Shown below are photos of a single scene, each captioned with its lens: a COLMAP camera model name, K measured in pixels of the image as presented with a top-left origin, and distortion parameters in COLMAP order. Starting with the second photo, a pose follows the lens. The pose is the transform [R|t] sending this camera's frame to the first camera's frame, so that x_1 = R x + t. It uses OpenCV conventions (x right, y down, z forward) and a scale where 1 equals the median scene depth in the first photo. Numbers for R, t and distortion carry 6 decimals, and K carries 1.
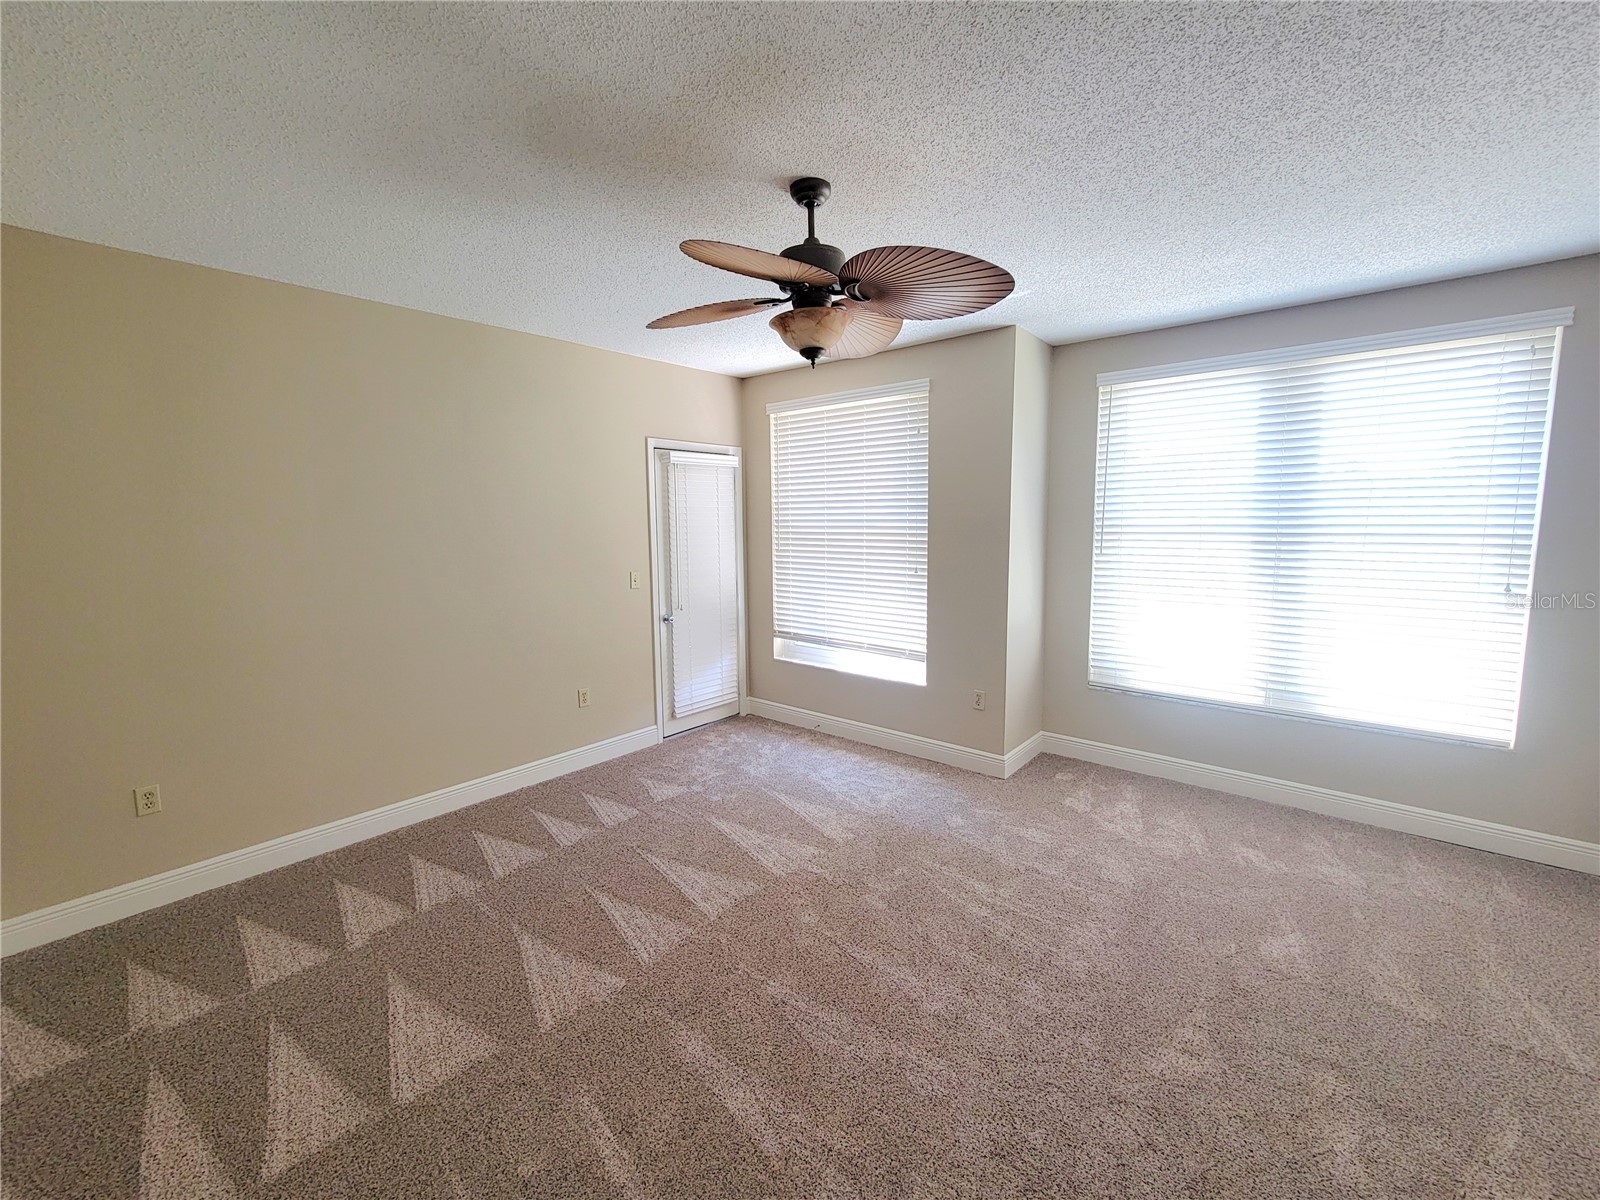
lens RADIAL K [[696.6, 0, 770.9], [0, 696.6, 609.7], [0, 0, 1]] dist [0.002177, -0.001752]
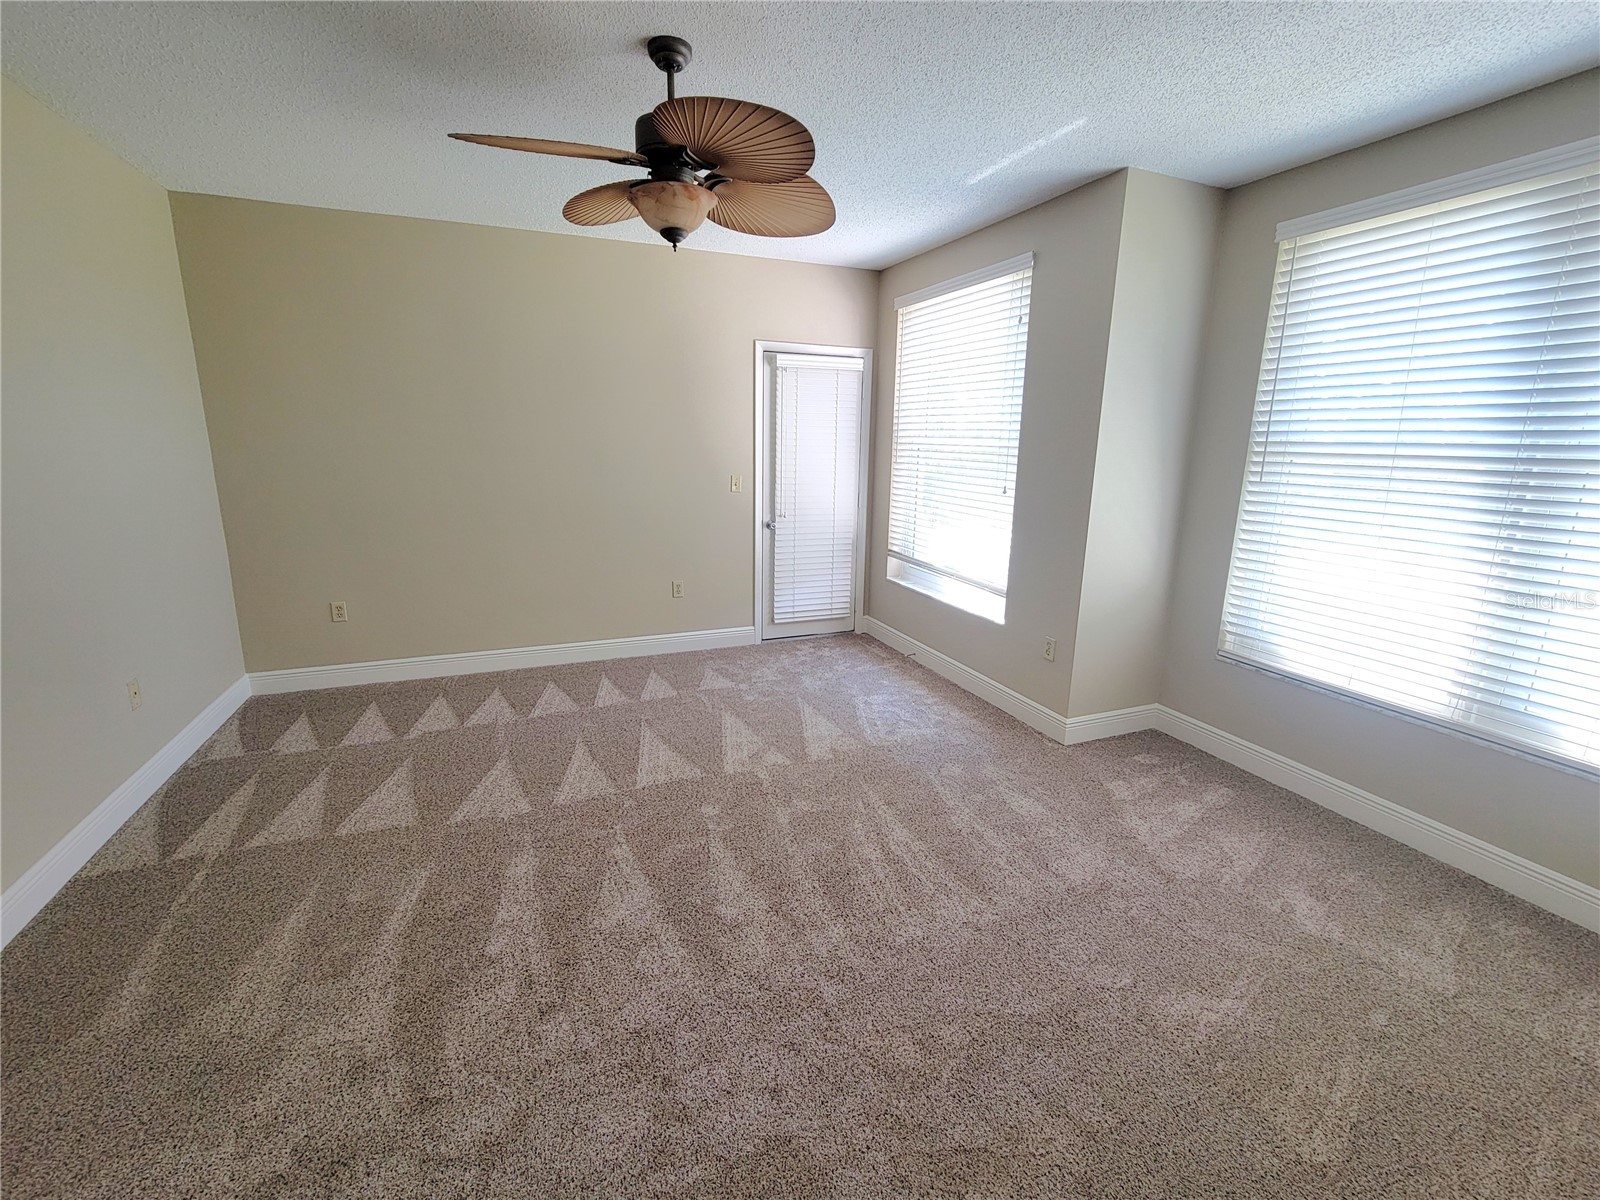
lens RADIAL K [[696.6, 0, 743.8], [0, 696.6, 614.0], [0, 0, 1]] dist [0.002177, -0.001752]
pose [[0.880242, 0.143350, -0.452354, 0.352039], [-0.088159, 0.986085, 0.140939, 0.000907], [0.466263, -0.084182, 0.880632, 0.086187]]
